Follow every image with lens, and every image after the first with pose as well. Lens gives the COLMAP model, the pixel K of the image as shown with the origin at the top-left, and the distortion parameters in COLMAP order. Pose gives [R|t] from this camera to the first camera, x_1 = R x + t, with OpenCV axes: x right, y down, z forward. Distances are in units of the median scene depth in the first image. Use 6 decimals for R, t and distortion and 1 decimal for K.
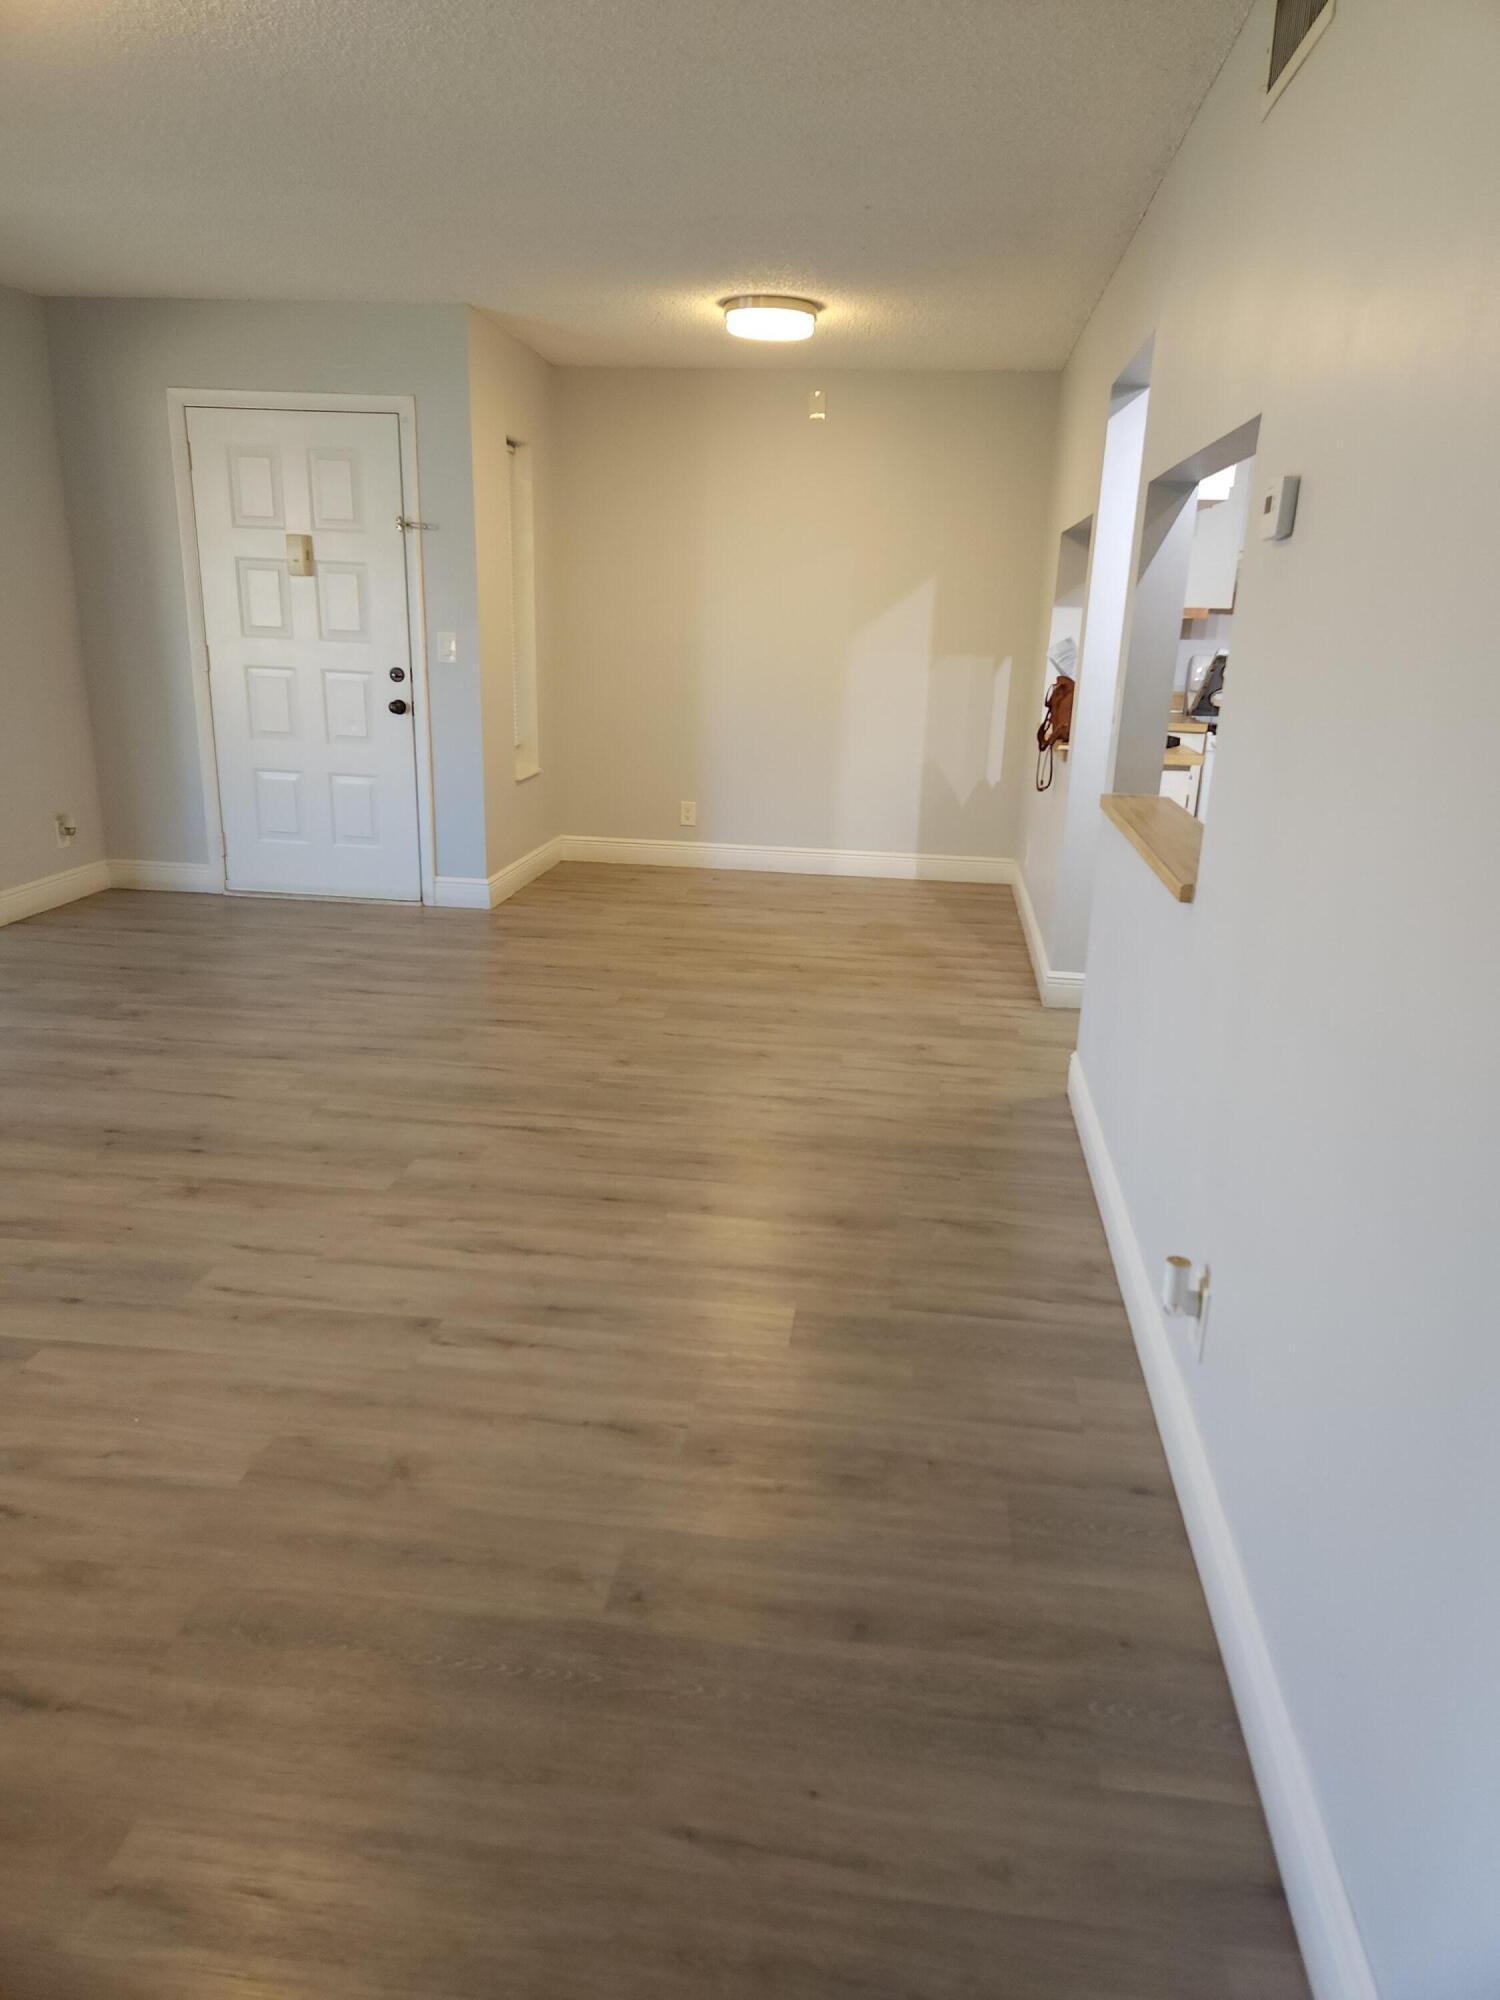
lens RADIAL K [[1323.4, 0, 779.6], [0, 1323.4, 988.0], [0, 0, 1]] dist [0.096972, -0.085157]
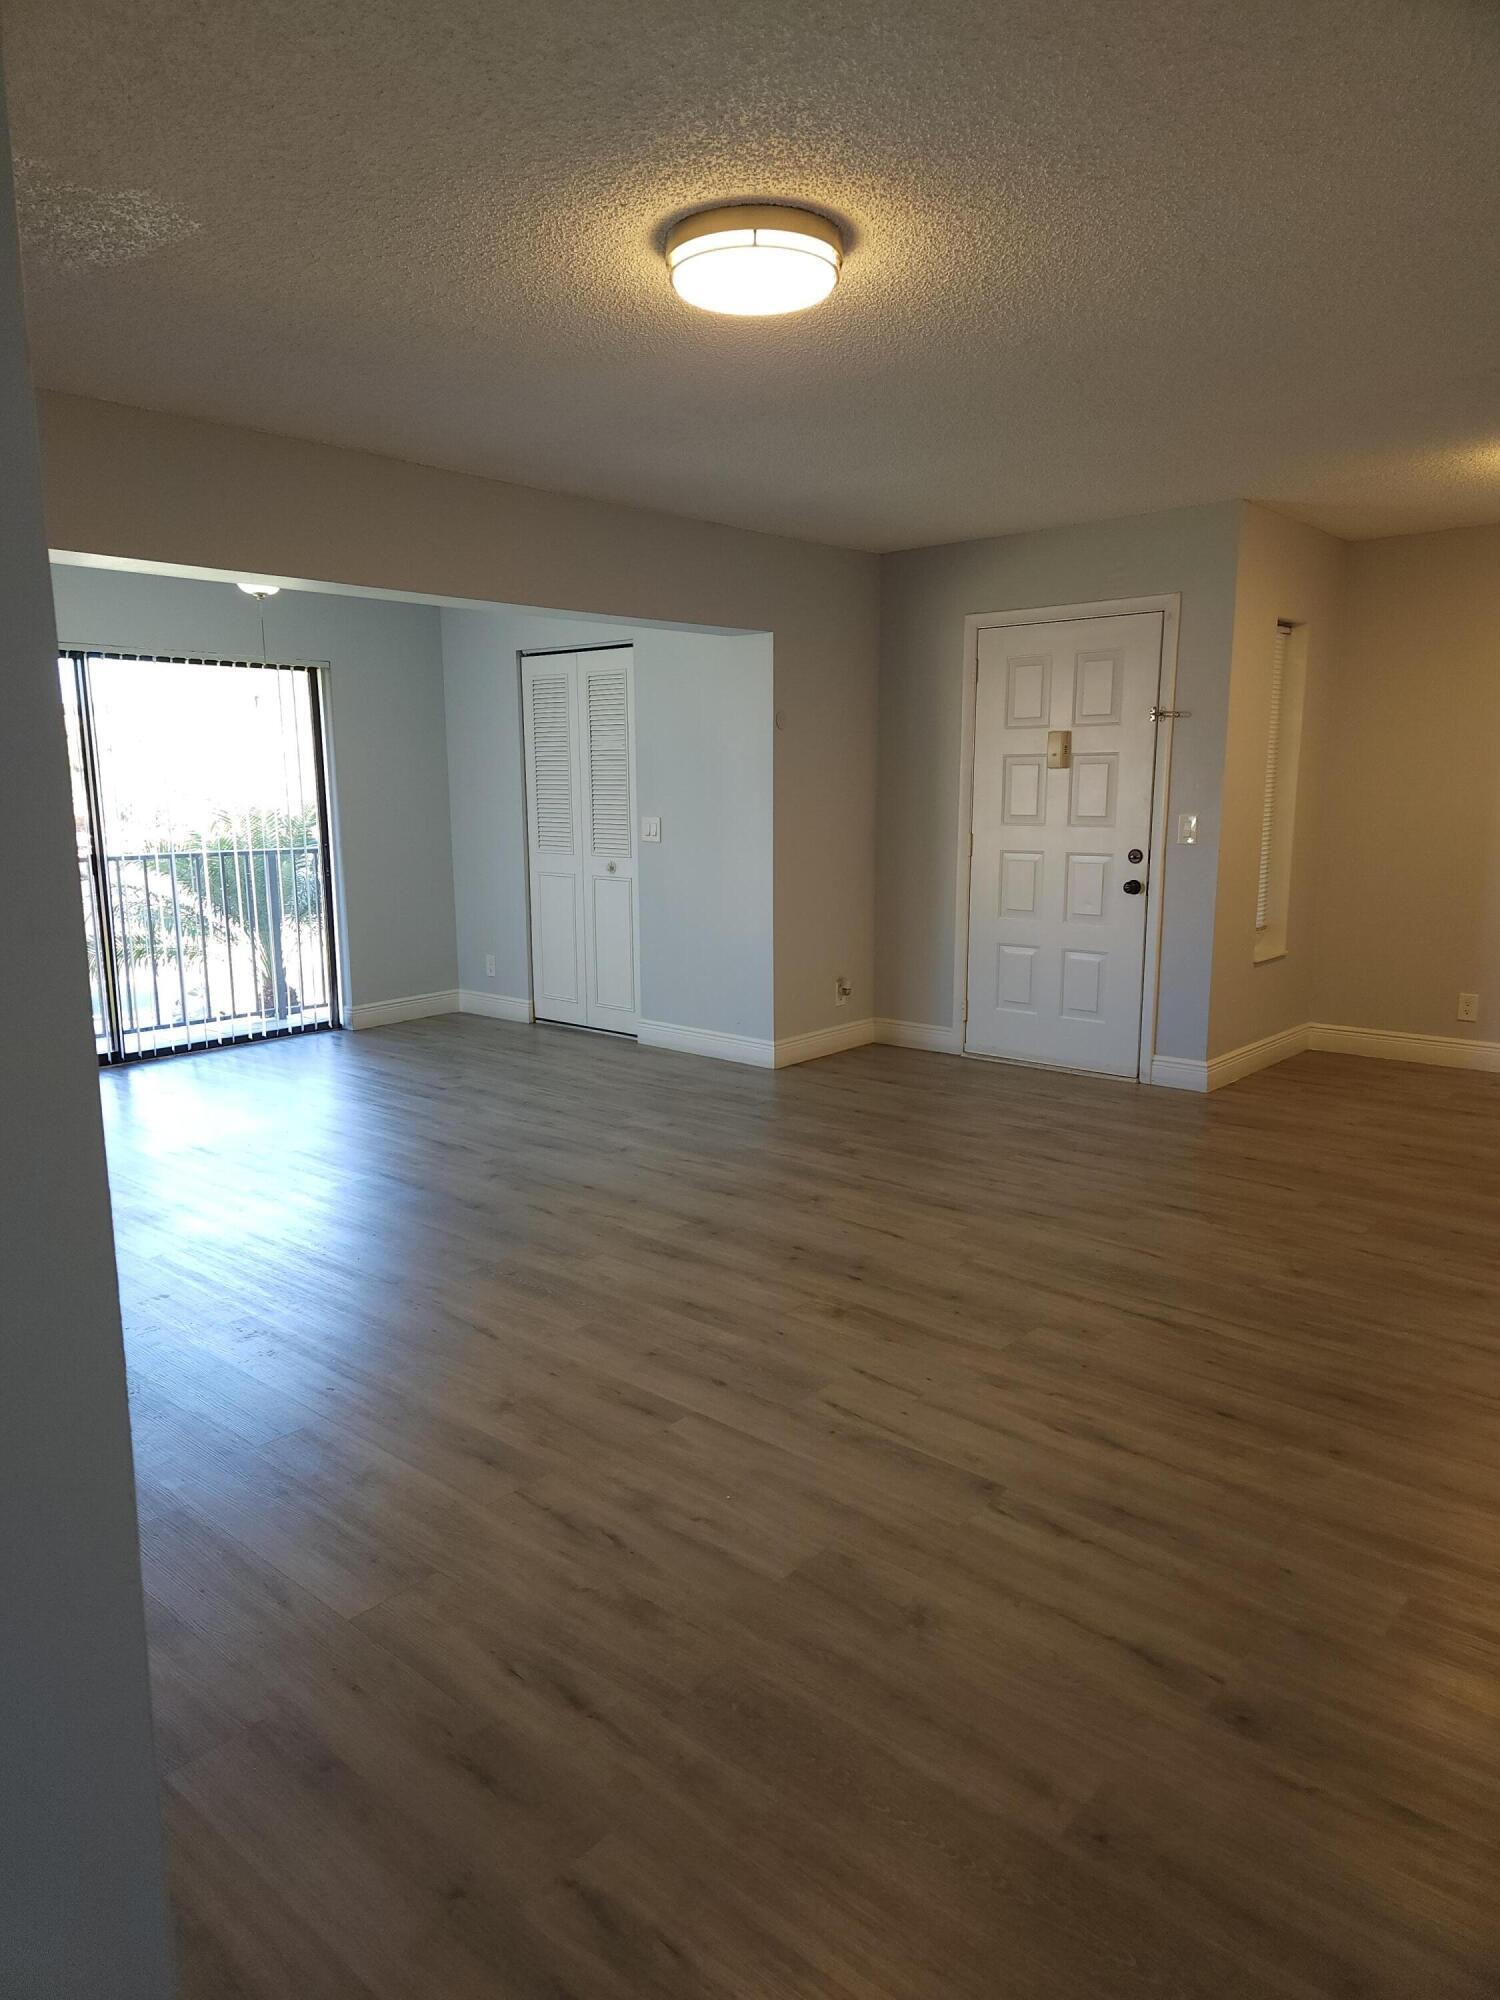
lens RADIAL K [[1335.9, 0, 740.2], [0, 1335.9, 1010.4], [0, 0, 1]] dist [0.093161, -0.076665]
pose [[0.816023, 0.063343, -0.574539, 0.097018], [-0.129290, 0.988795, -0.074617, -0.002606], [0.563375, 0.135171, 0.815069, 0.010039]]
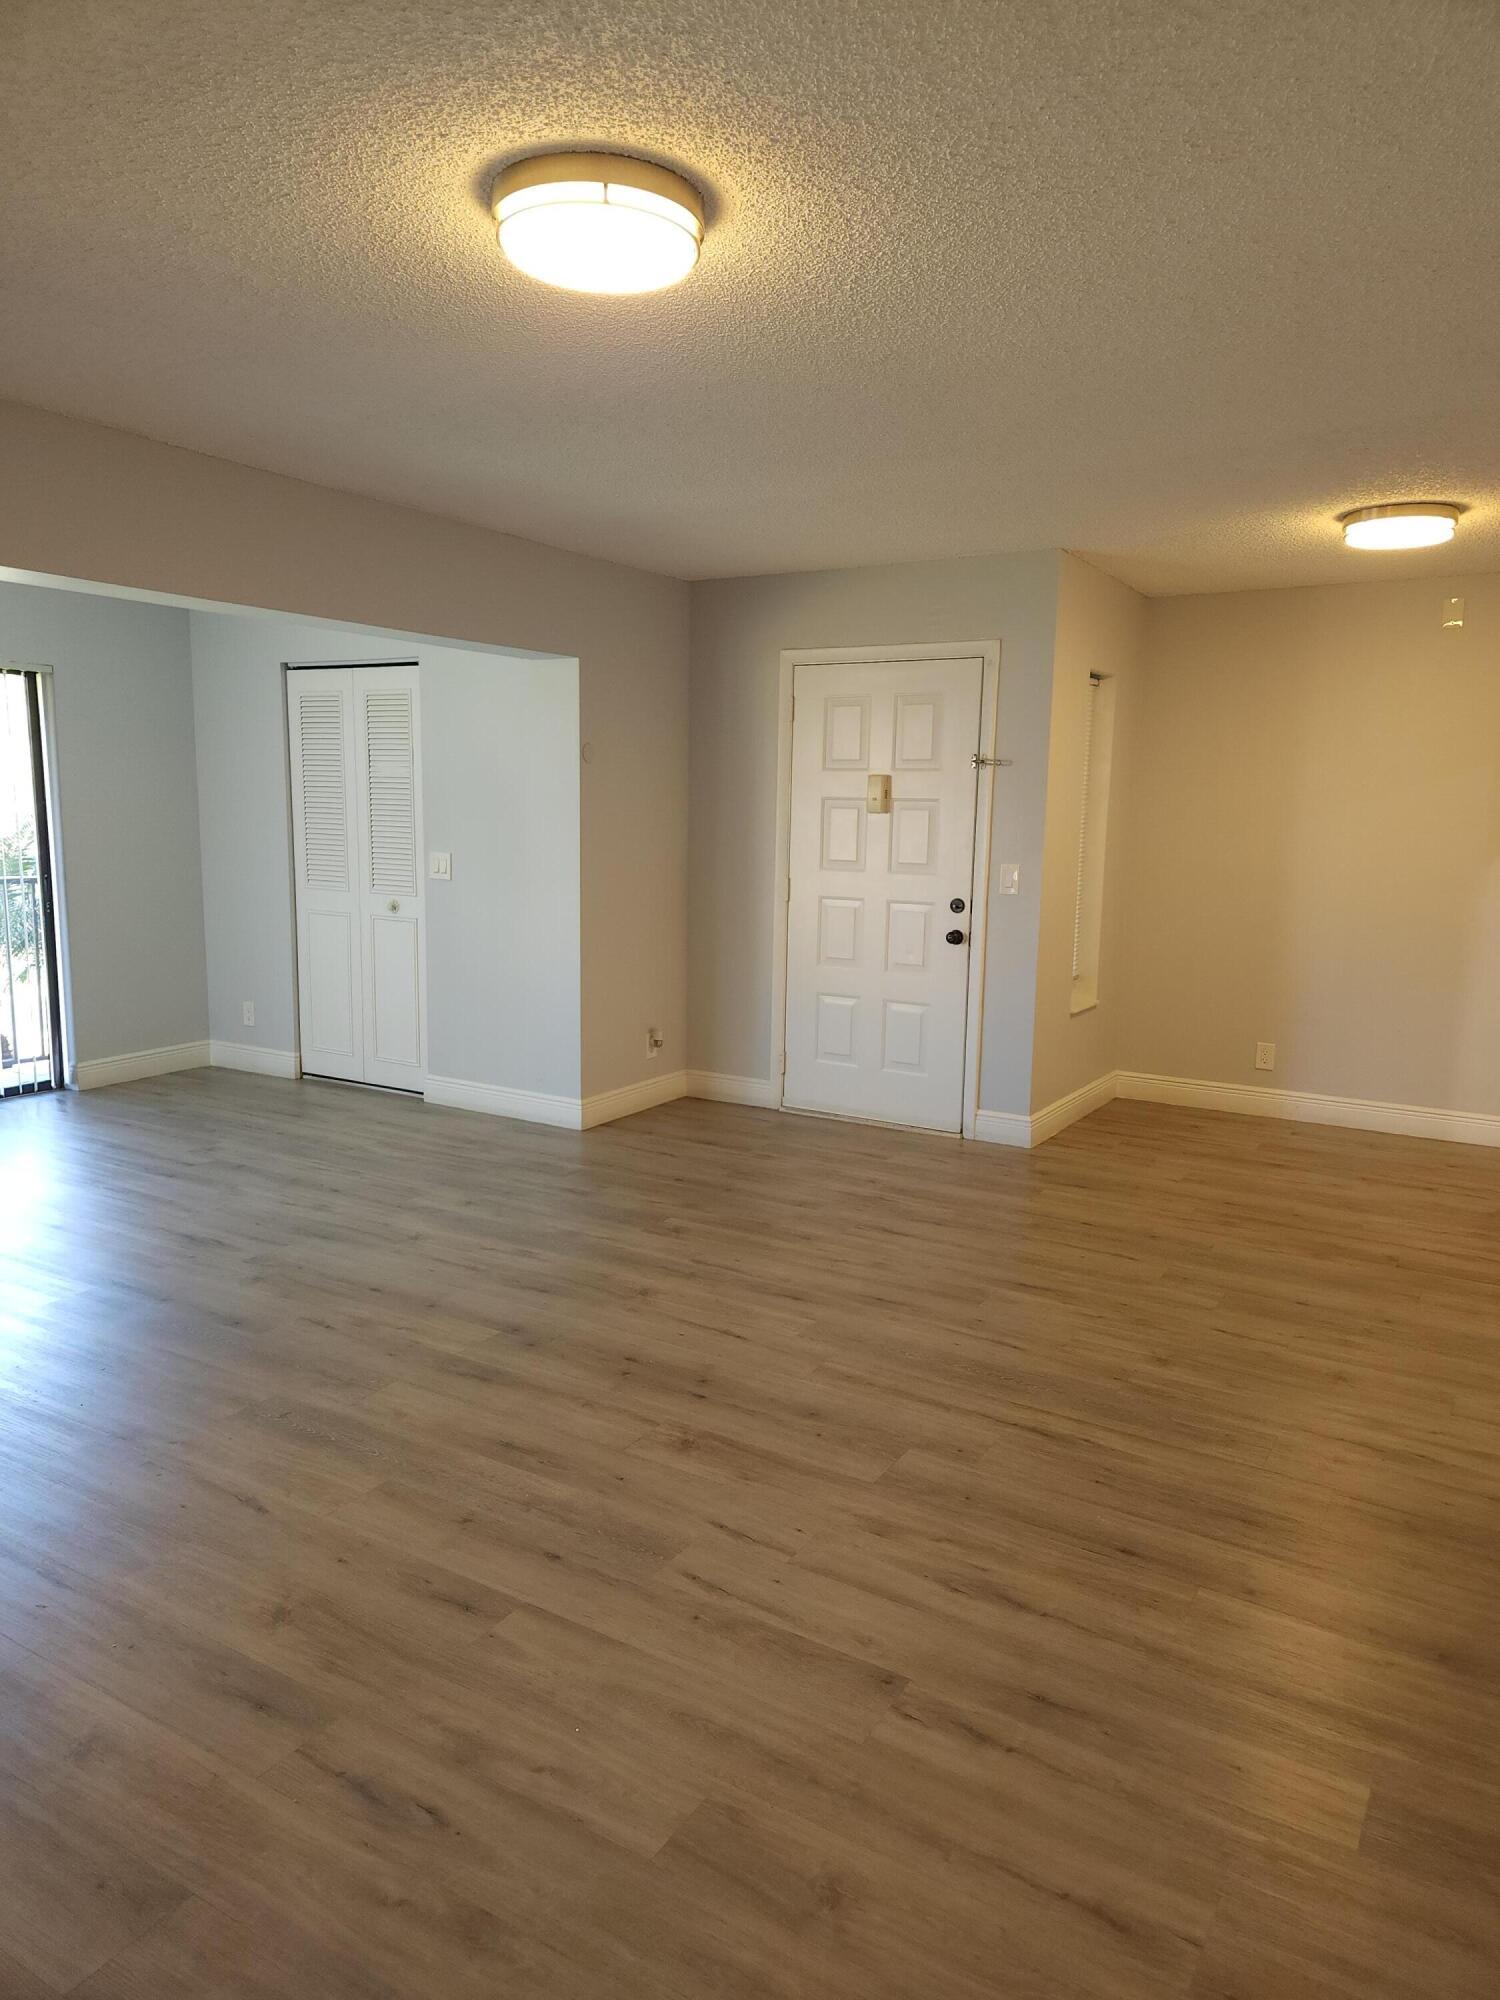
lens RADIAL K [[1338.1, 0, 768.7], [0, 1338.1, 998.1], [0, 0, 1]] dist [0.087980, -0.076064]
pose [[0.909425, 0.045495, -0.413373, 0.002010], [-0.105604, 0.986679, -0.123739, -0.041308], [0.402237, 0.156185, 0.902115, 0.081893]]
